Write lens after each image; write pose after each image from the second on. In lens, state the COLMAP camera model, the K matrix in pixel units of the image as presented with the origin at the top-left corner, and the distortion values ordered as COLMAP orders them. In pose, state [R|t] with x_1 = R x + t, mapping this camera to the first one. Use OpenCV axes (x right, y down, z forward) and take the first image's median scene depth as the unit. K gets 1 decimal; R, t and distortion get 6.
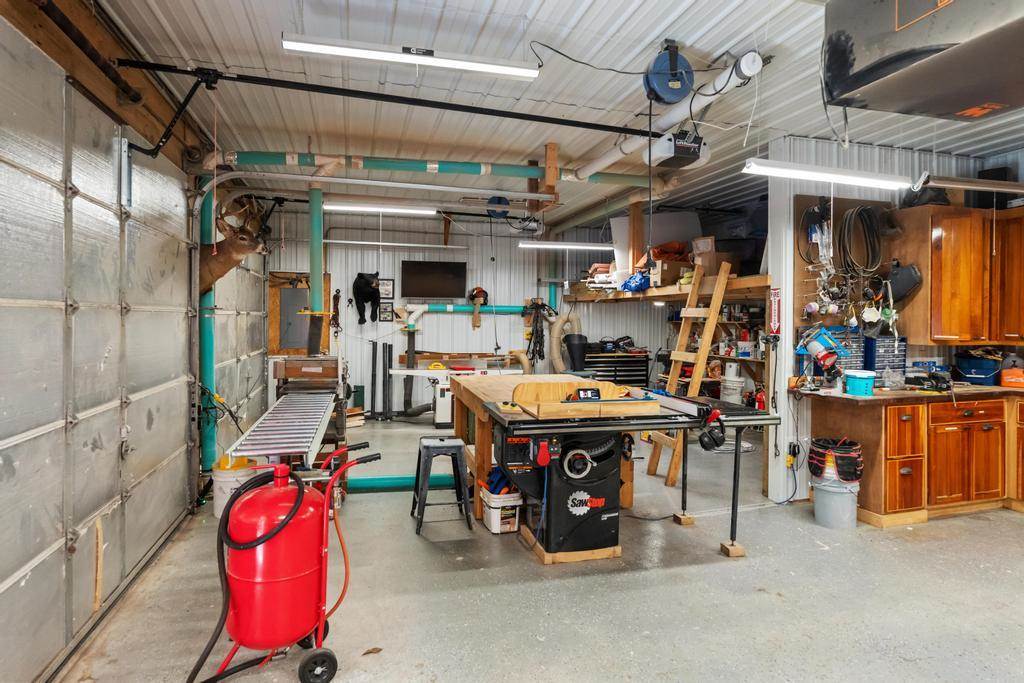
lens RADIAL K [[565.3, 0, 511.7], [0, 565.3, 331.9], [0, 0, 1]] dist [-0.000815, -0.000146]
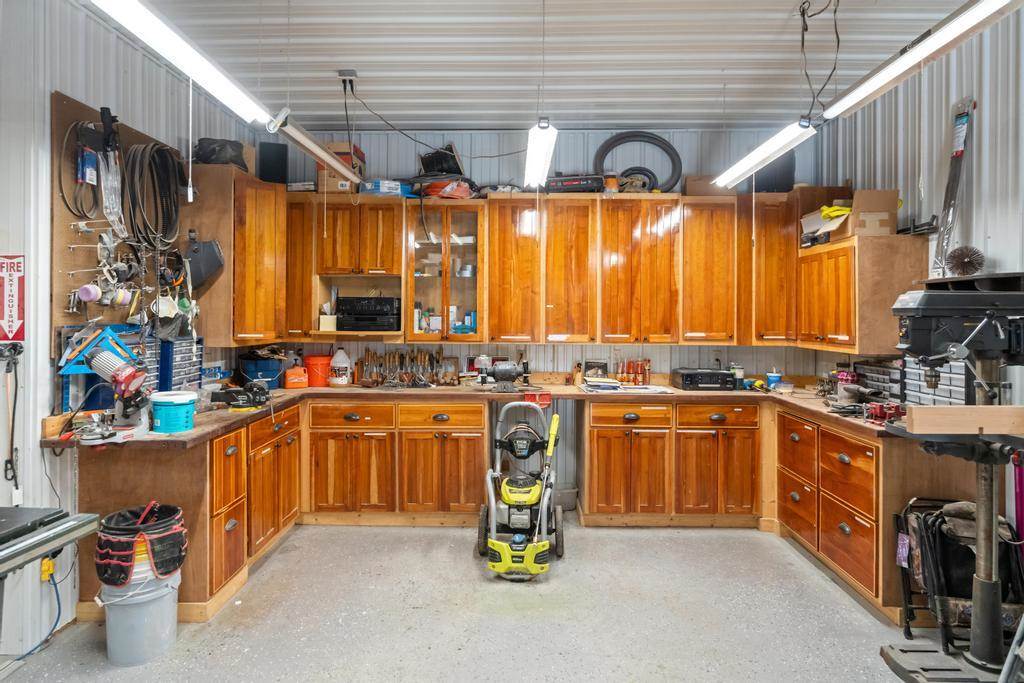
lens RADIAL K [[601.2, 0, 518.4], [0, 601.2, 312.9], [0, 0, 1]] dist [-0.004561, -0.002990]
pose [[0.289490, 0.002756, 0.957177, 0.066930], [0.018932, 0.999784, -0.008604, -0.009011], [-0.956994, 0.020612, 0.289375, 0.392224]]
